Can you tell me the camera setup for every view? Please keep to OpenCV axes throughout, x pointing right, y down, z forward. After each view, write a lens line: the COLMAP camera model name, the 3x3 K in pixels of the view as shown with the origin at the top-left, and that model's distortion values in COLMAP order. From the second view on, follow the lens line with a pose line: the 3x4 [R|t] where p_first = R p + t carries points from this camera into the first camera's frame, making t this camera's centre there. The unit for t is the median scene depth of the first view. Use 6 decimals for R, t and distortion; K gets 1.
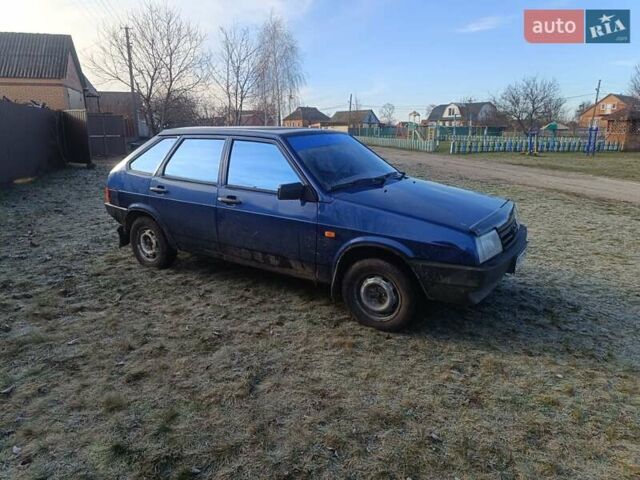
lens RADIAL K [[445.6, 0, 311.0], [0, 445.6, 239.4], [0, 0, 1]] dist [0.009954, -0.006674]
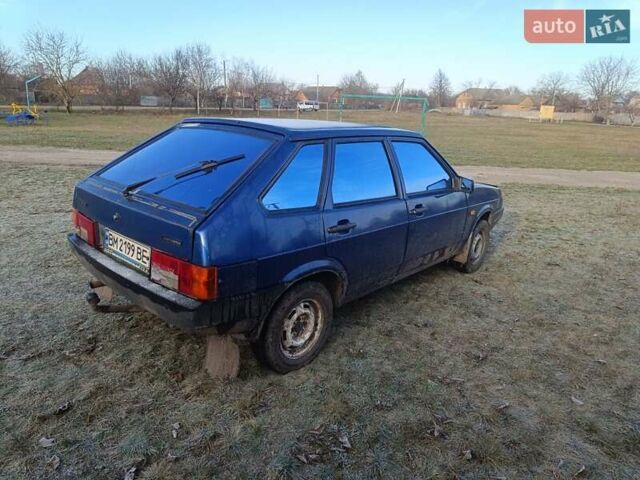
lens RADIAL K [[445.6, 0, 319.9], [0, 445.6, 239.5], [0, 0, 1]] dist [0.009954, -0.006674]
pose [[0.142928, -0.274263, 0.950974, -0.233518], [0.196338, 0.949600, 0.244358, -0.062647], [-0.970063, 0.151786, 0.189573, 0.223690]]
